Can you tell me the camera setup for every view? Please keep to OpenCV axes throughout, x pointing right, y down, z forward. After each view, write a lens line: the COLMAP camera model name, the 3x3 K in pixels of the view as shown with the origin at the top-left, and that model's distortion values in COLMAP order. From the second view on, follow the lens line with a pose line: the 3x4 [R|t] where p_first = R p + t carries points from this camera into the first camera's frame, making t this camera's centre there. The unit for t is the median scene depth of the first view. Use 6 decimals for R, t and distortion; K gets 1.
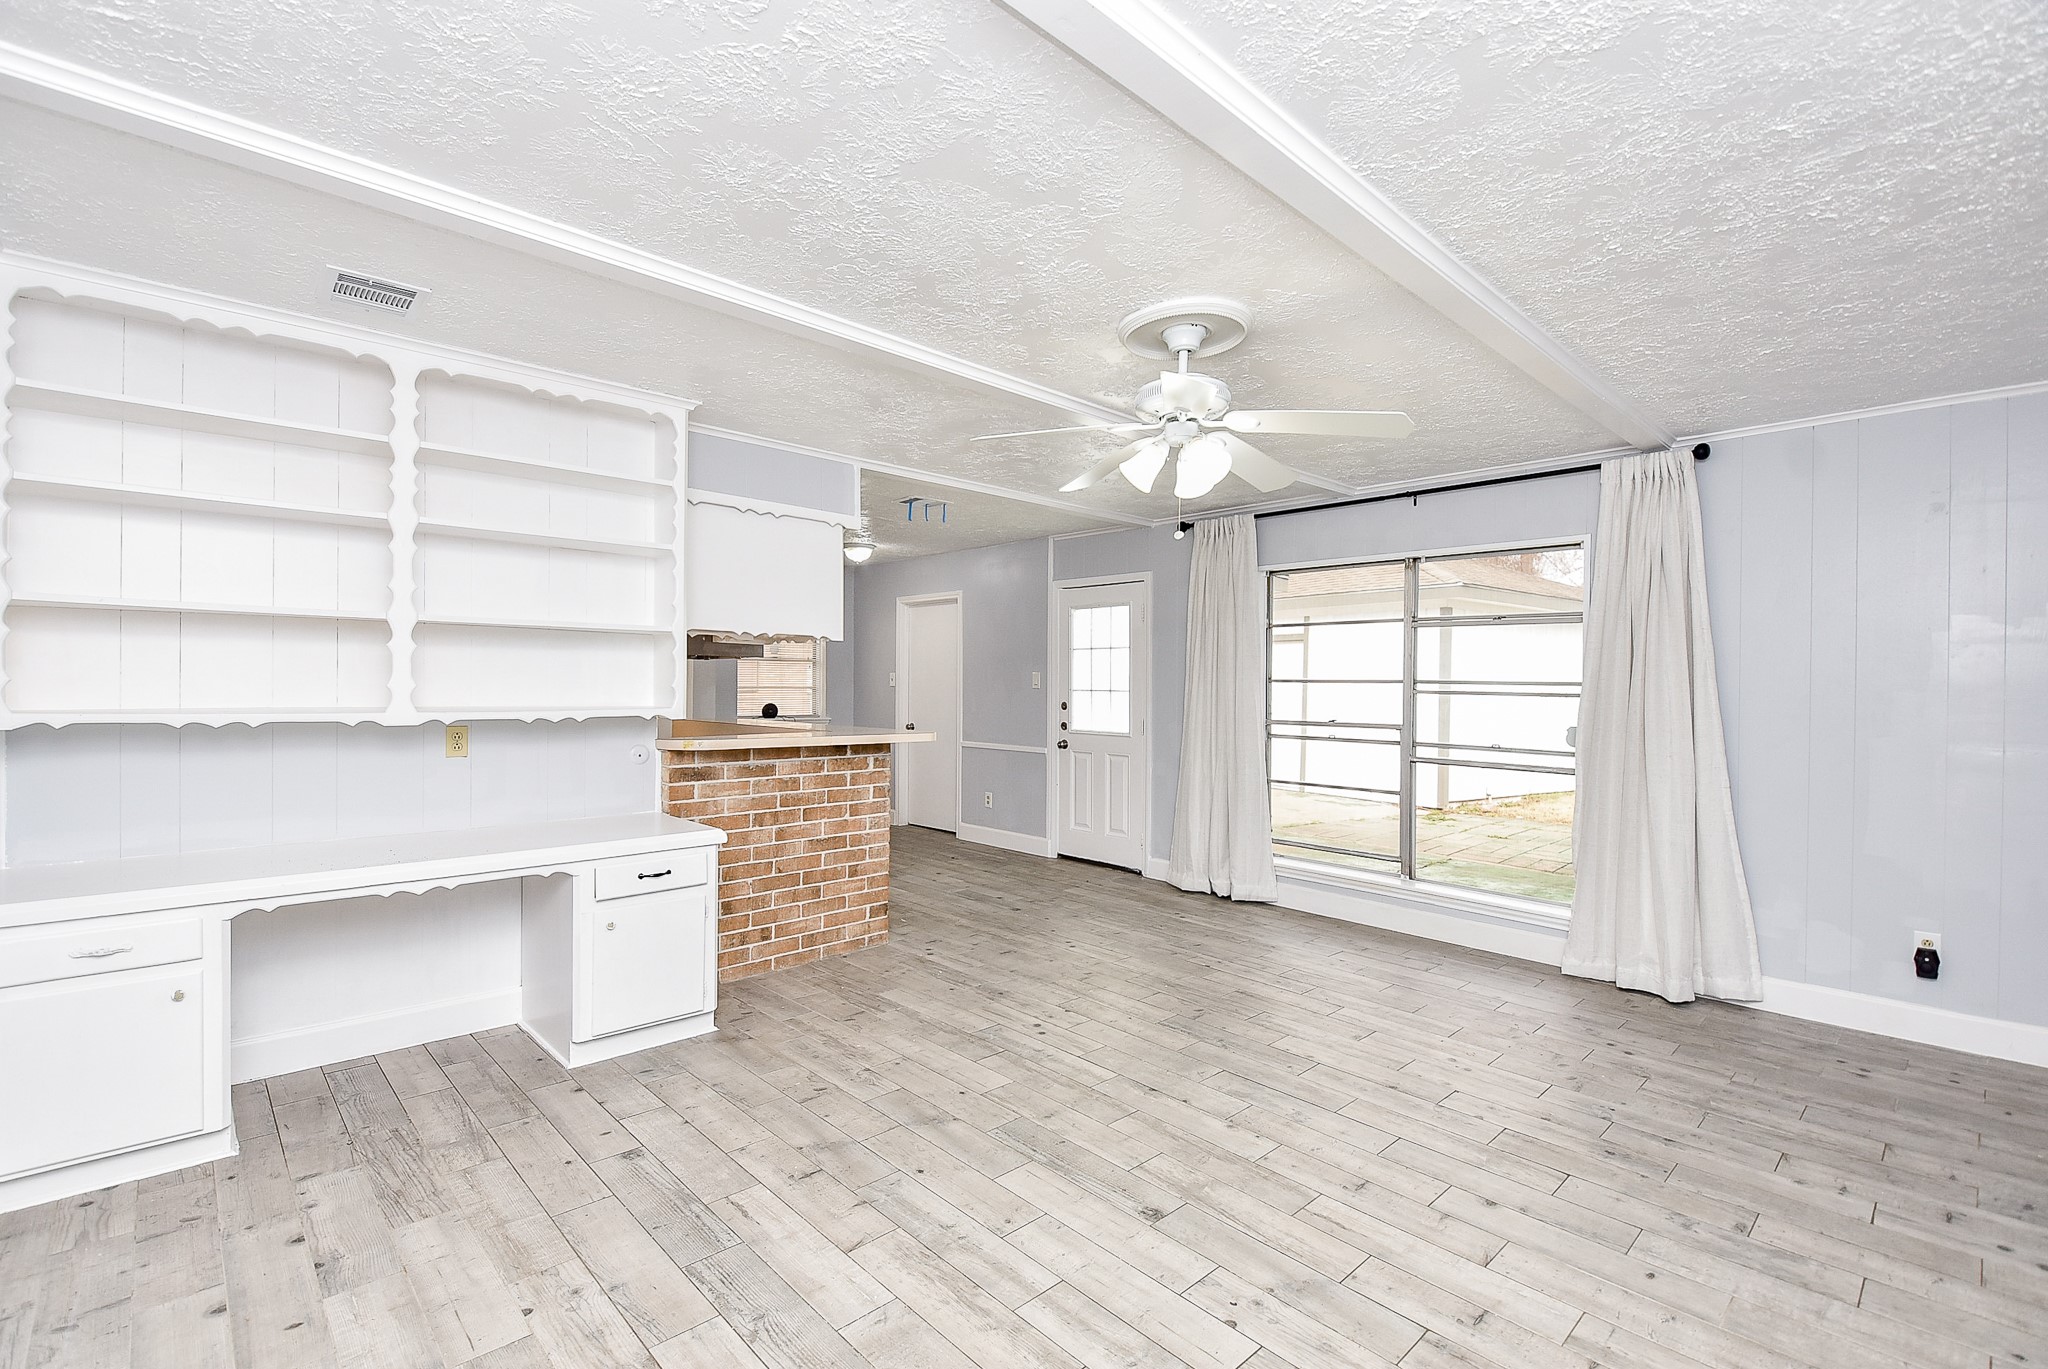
lens RADIAL K [[894.0, 0, 1006.4], [0, 894.0, 688.9], [0, 0, 1]] dist [0.029522, -0.022079]
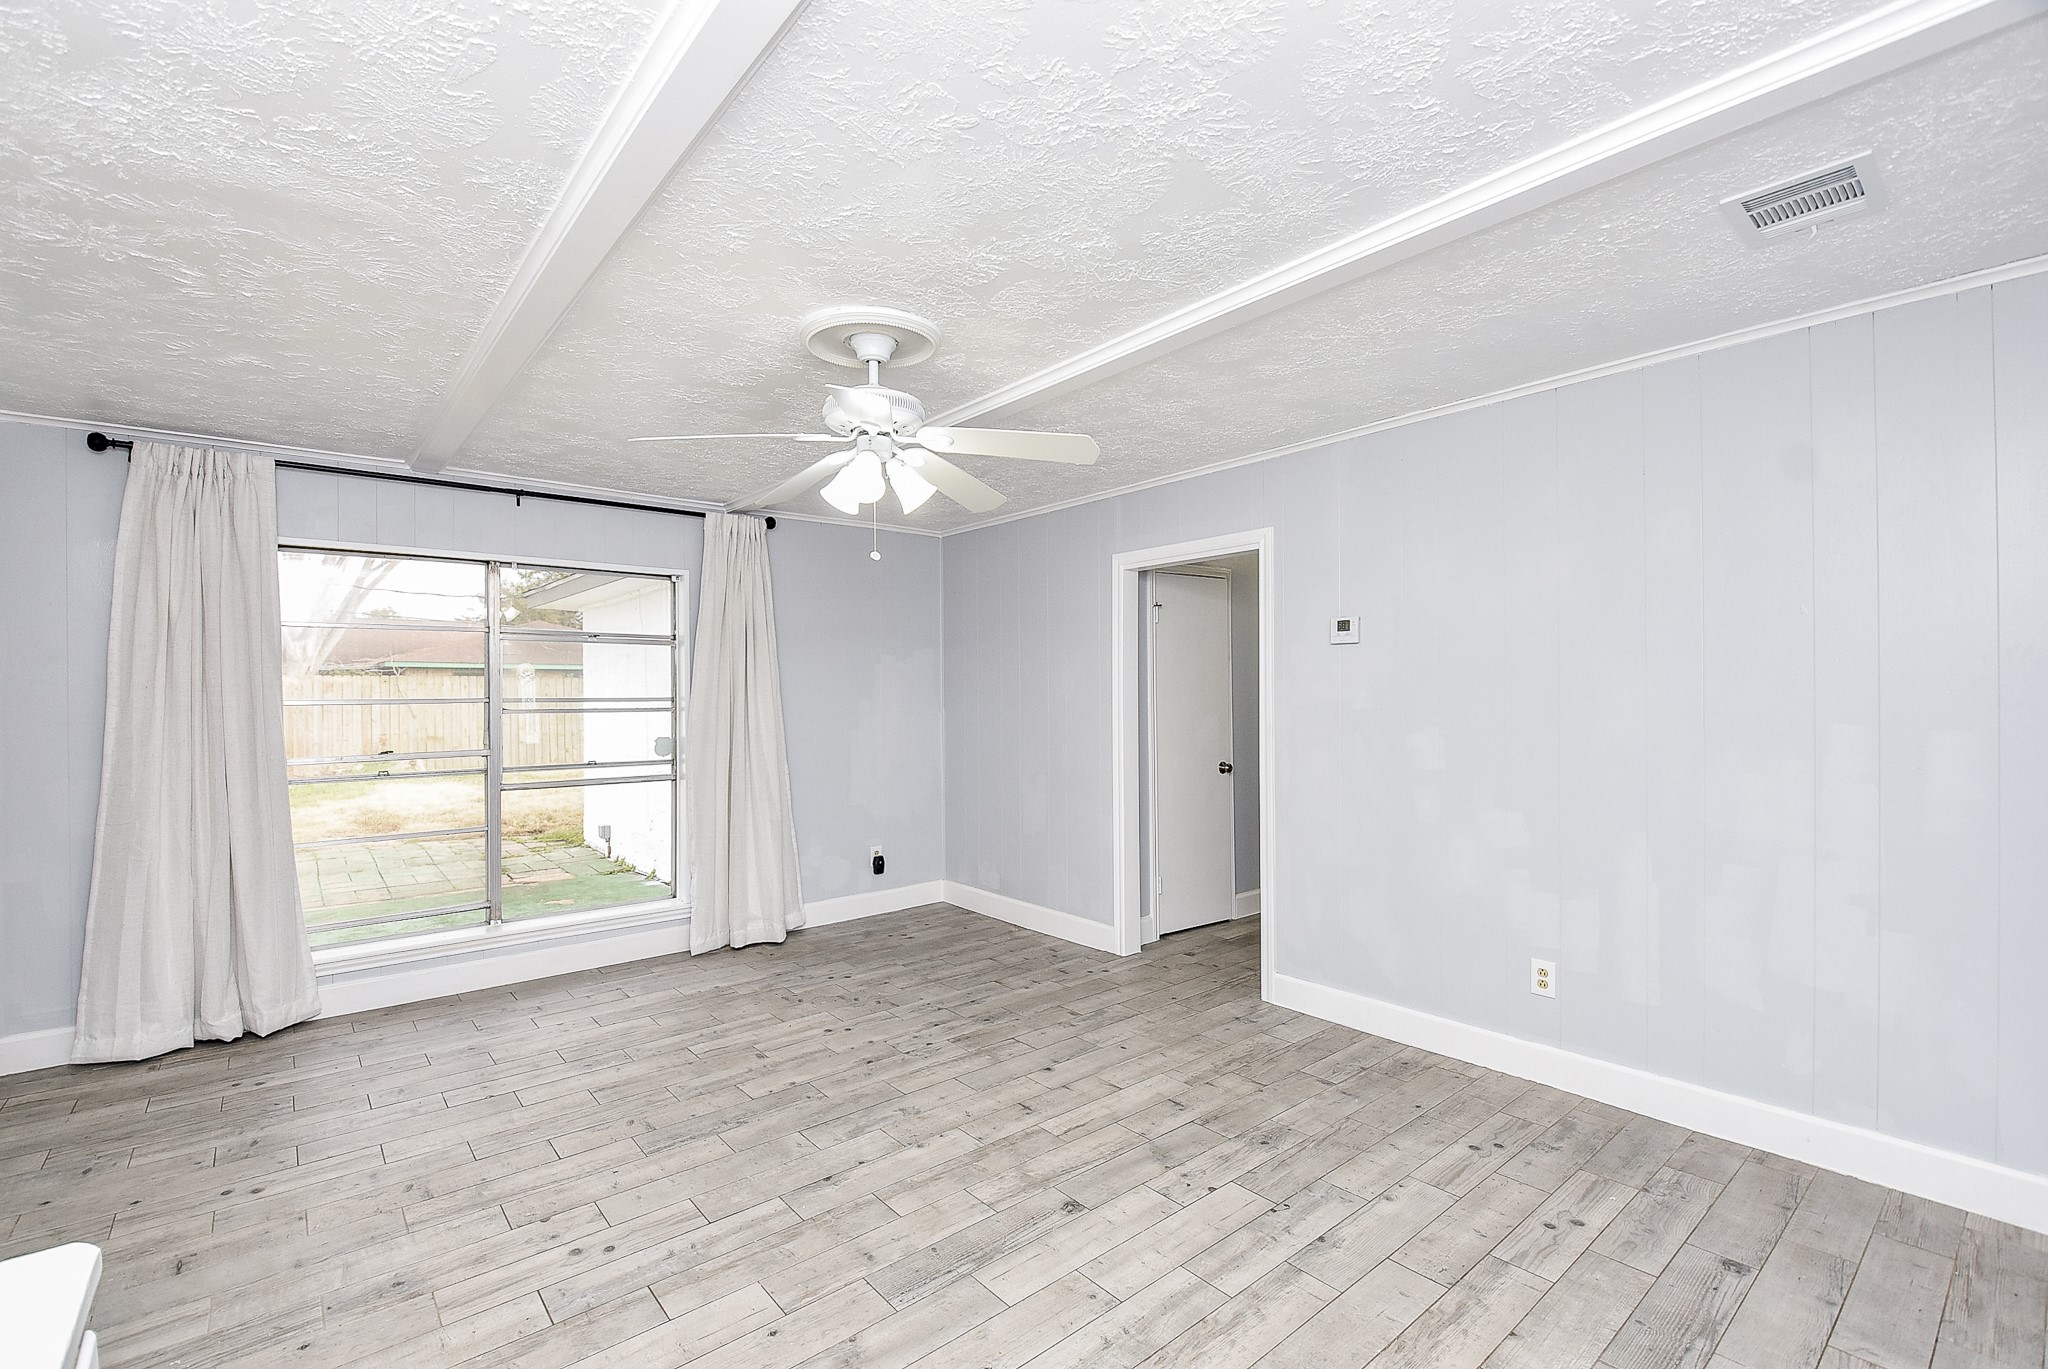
lens RADIAL K [[894.0, 0, 1006.4], [0, 894.0, 688.9], [0, 0, 1]] dist [0.029522, -0.022079]
pose [[0.070738, -0.014943, 0.997383, -0.635836], [0.013155, 0.999815, 0.014047, -0.040552], [-0.997408, 0.012127, 0.070921, 0.688648]]
